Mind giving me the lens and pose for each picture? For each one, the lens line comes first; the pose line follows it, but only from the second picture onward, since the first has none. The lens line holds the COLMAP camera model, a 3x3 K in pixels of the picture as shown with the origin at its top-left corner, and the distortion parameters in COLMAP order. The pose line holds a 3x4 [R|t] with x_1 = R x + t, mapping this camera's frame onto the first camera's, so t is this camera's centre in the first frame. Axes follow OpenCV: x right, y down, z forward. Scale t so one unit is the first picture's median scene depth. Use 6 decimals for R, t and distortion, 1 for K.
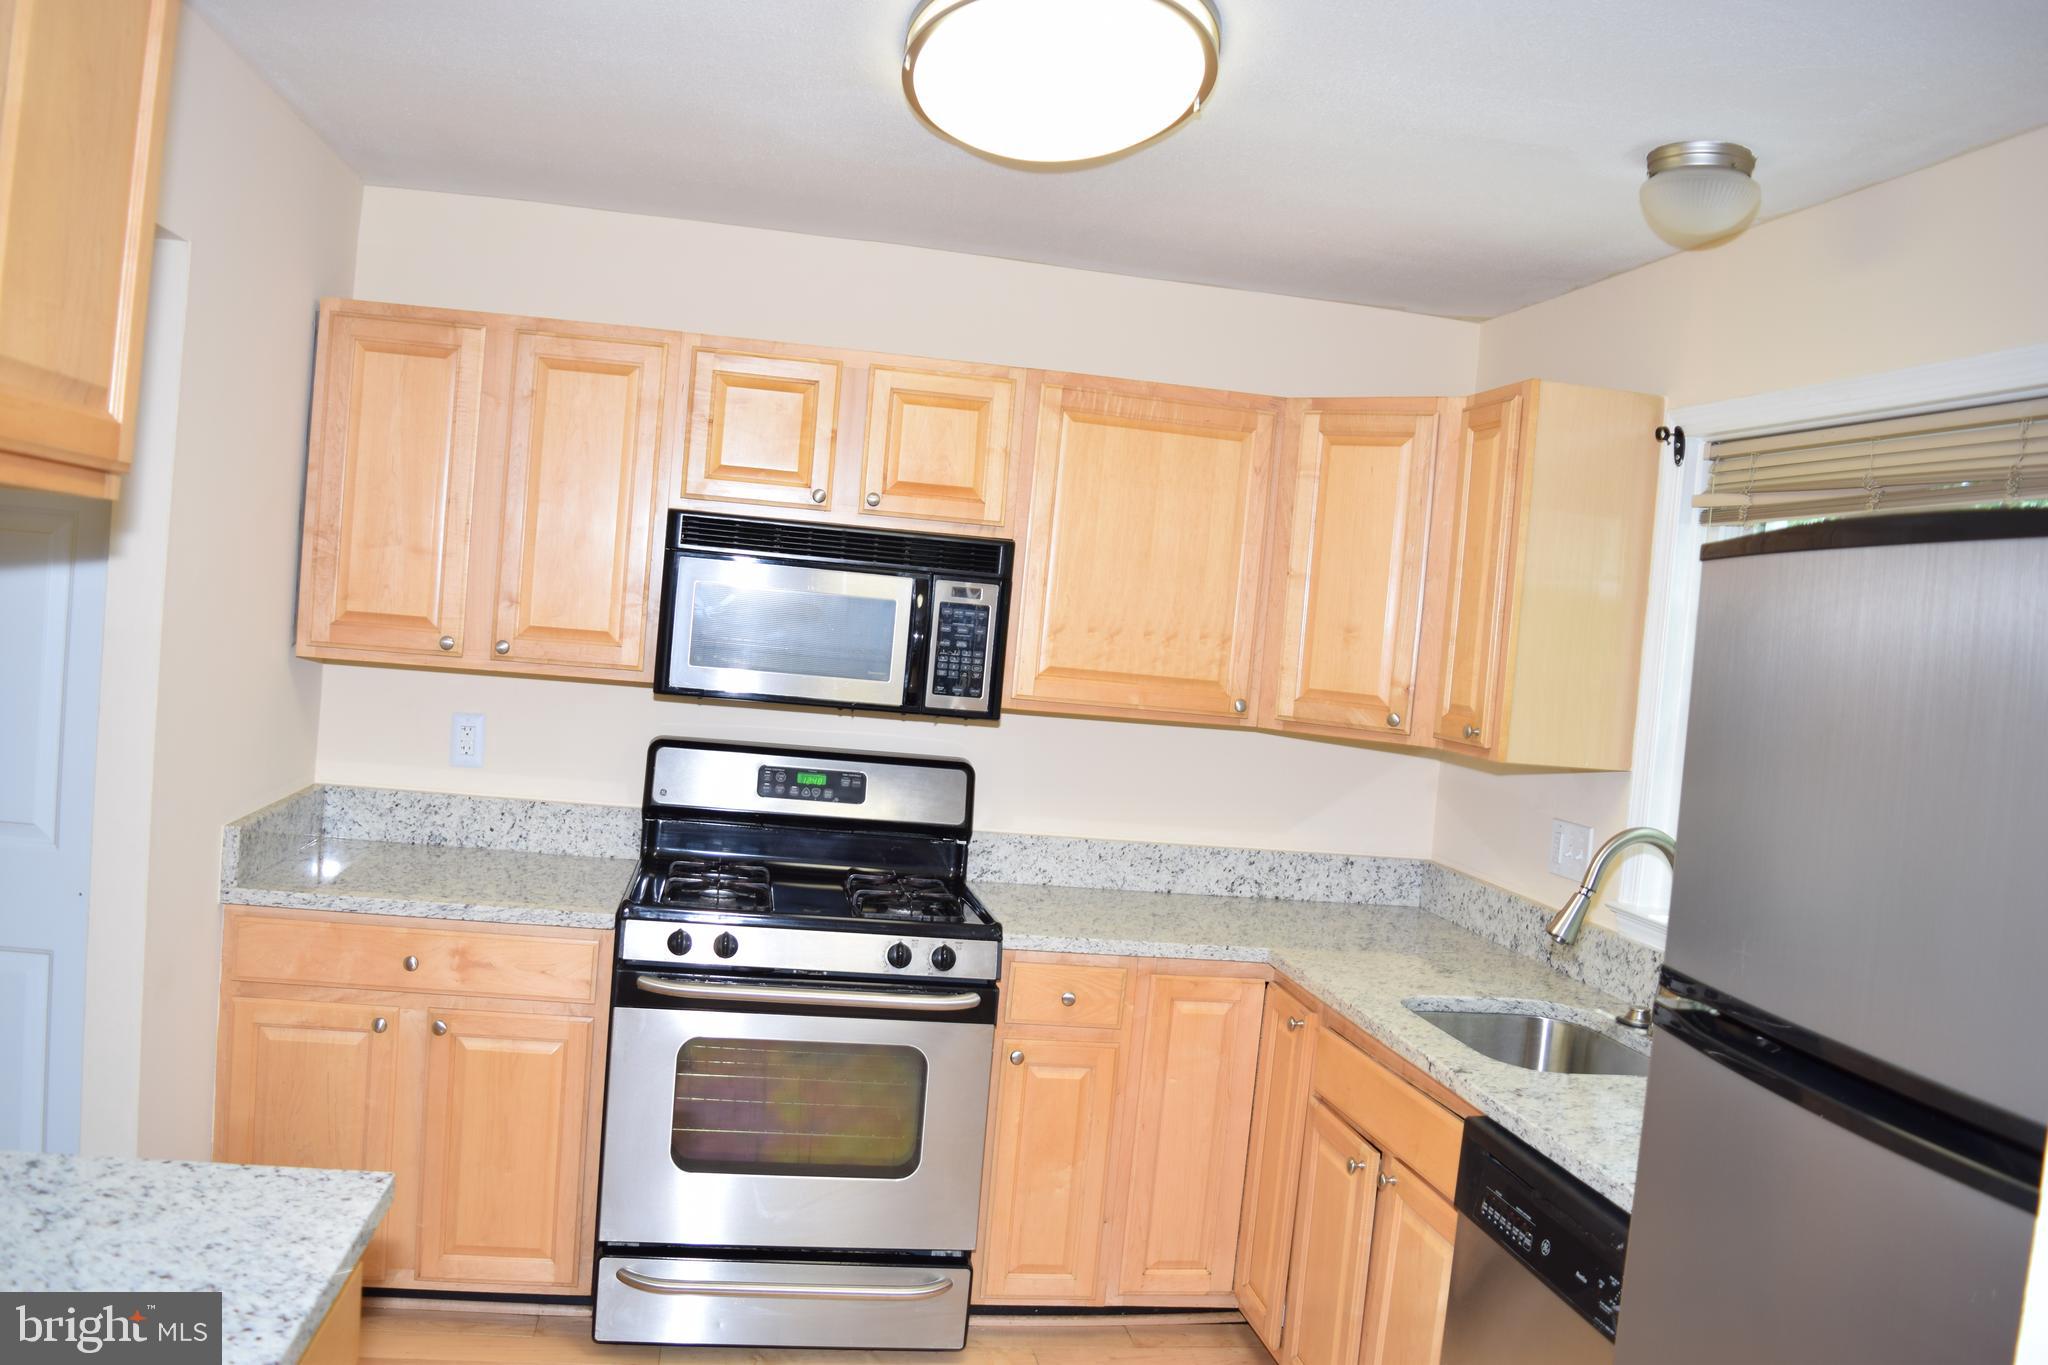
lens RADIAL K [[1633.4, 0, 1024.0], [0, 1633.4, 682.5], [0, 0, 1]] dist [-0.078531, 0.006590]
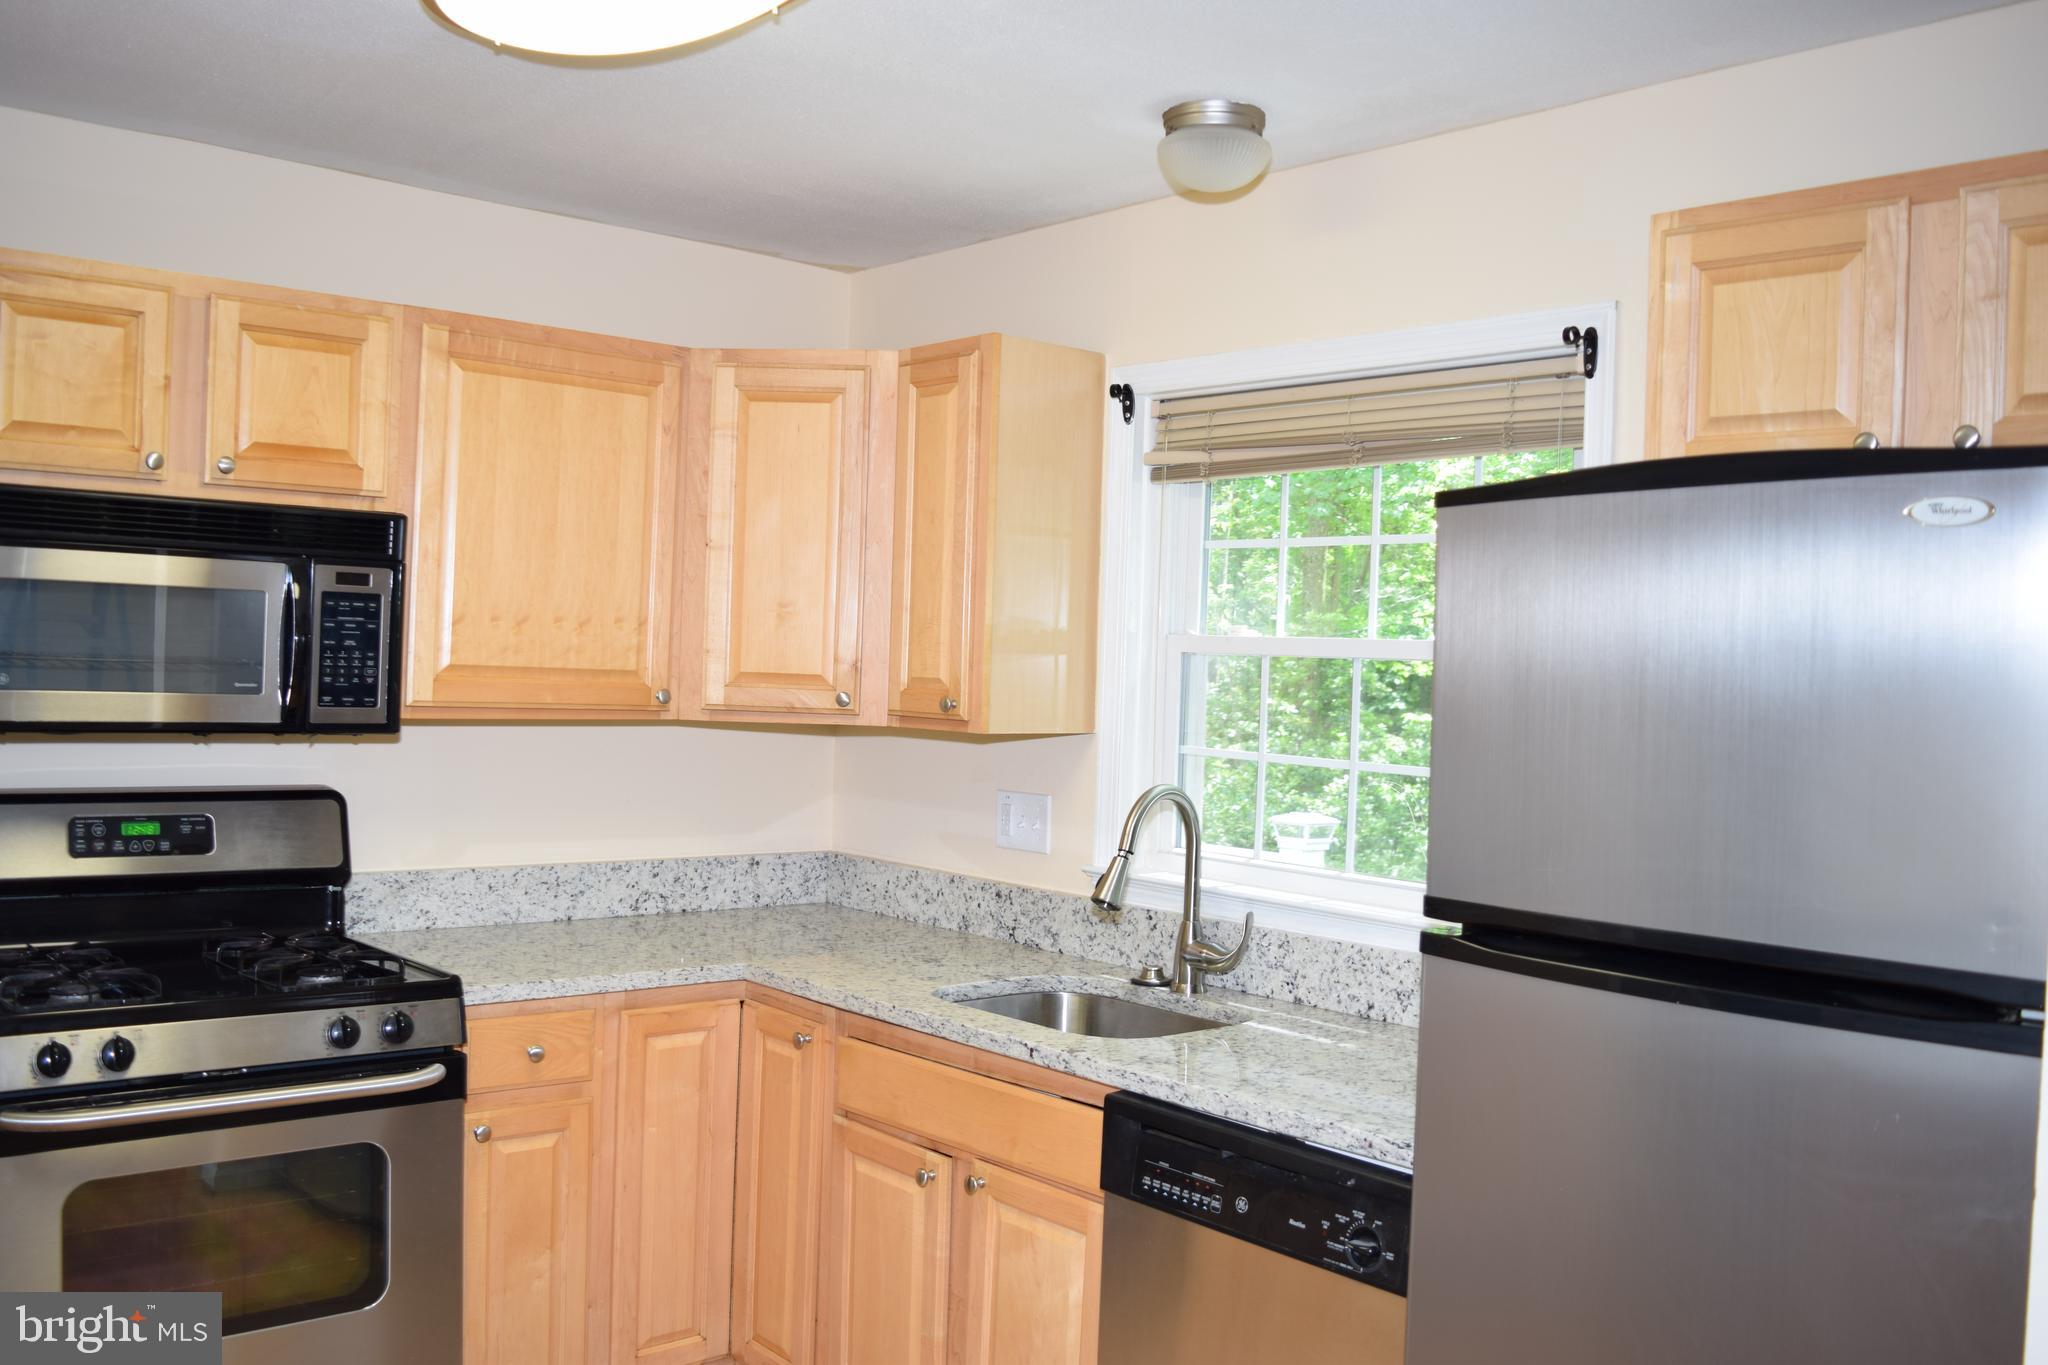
lens RADIAL K [[1801.9, 0, 1024.0], [0, 1801.9, 682.5], [0, 0, 1]] dist [-0.065981, 0.008901]
pose [[0.858239, -0.063896, 0.509257, -0.203515], [0.062107, 0.997858, 0.020533, -0.001154], [-0.509478, 0.014006, 0.860369, 0.066854]]
